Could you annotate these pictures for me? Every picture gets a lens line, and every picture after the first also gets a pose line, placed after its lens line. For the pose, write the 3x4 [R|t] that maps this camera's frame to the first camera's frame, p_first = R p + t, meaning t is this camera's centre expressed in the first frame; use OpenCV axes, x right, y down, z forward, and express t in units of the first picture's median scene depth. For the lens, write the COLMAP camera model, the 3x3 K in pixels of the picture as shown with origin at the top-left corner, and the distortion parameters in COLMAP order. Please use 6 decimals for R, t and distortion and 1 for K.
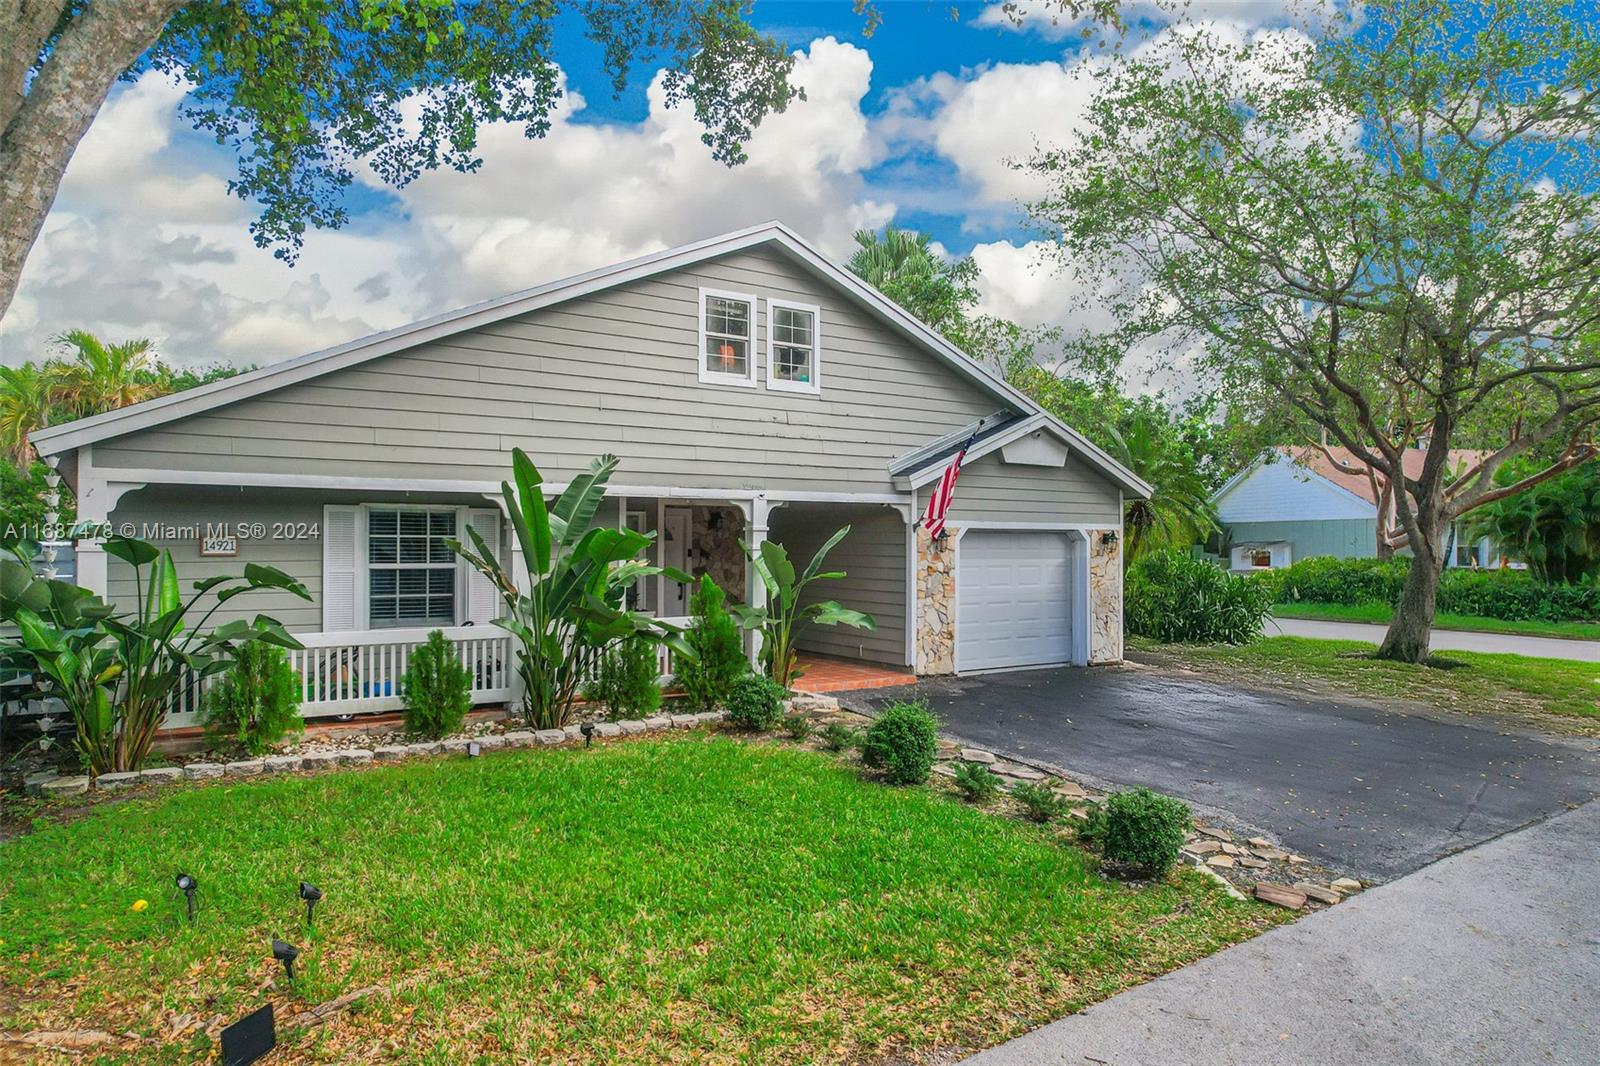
lens RADIAL K [[1022.5, 0, 800.0], [0, 1022.5, 548.2], [0, 0, 1]] dist [0.000798, 0.000134]
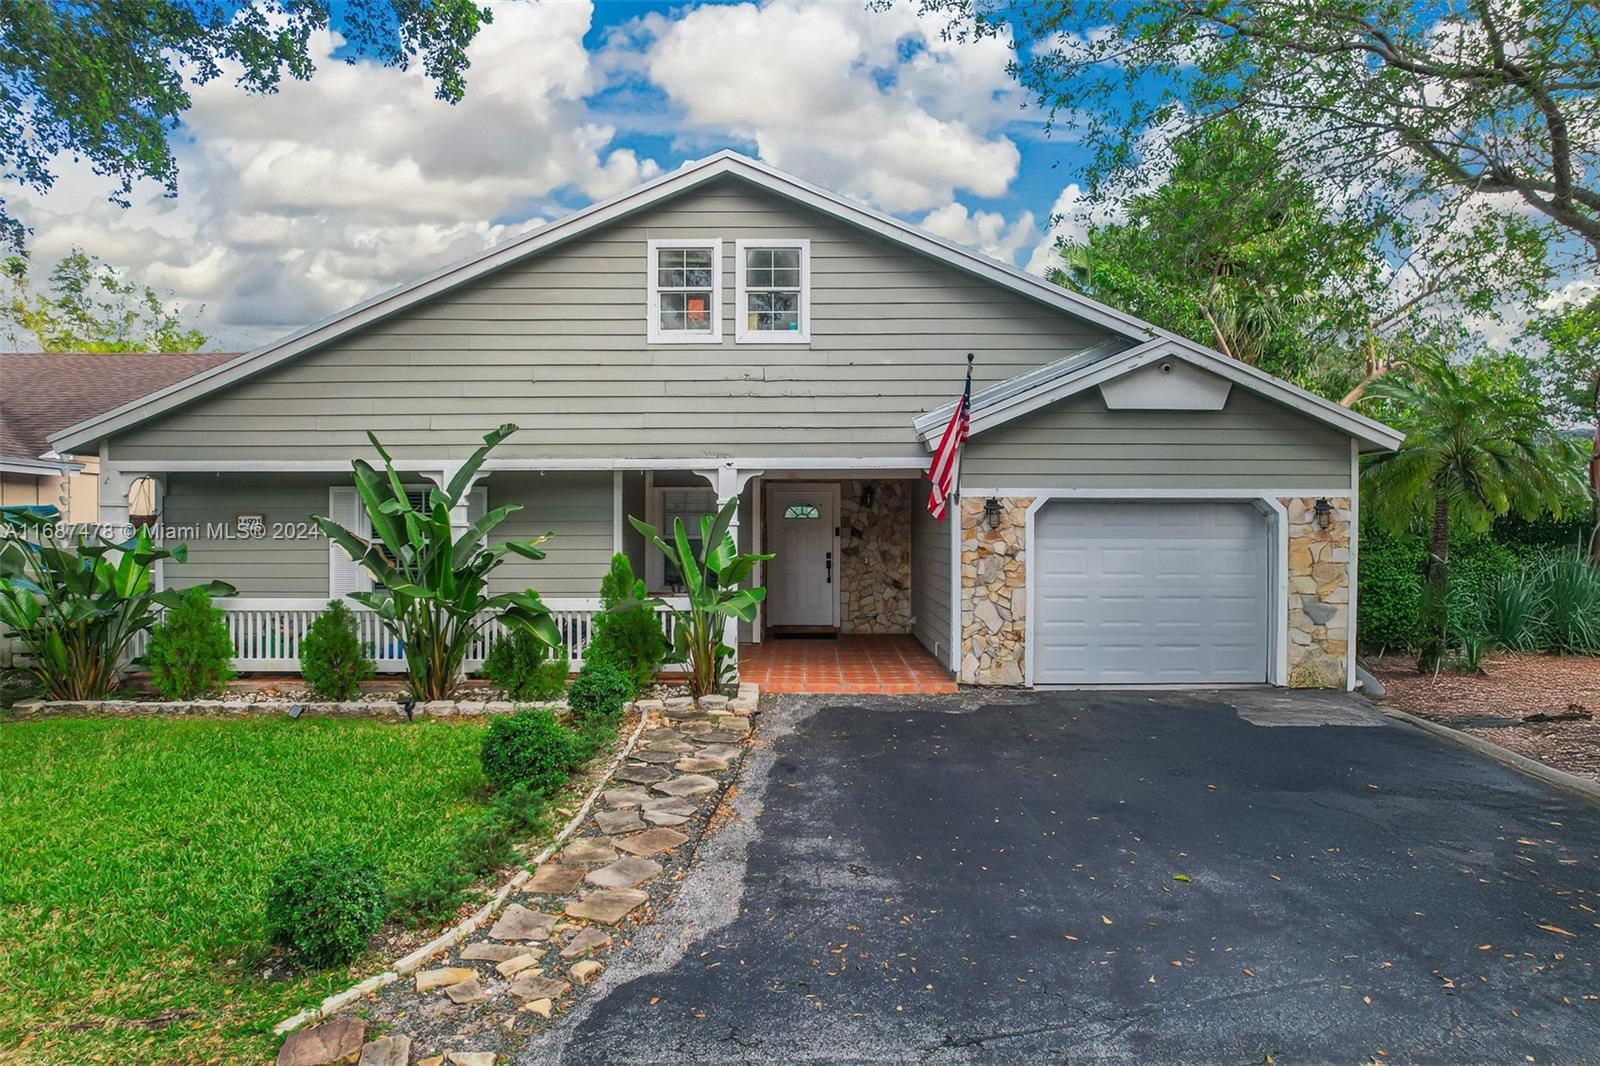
lens RADIAL K [[1031.7, 0, 800.0], [0, 1031.7, 533.0], [0, 0, 1]] dist [-0.003746, 0.002485]
pose [[0.826876, -0.000823, -0.562383, 0.501577], [0.000860, 1.000000, -0.000199, 0.007720], [0.562383, -0.000319, 0.826877, 0.291090]]
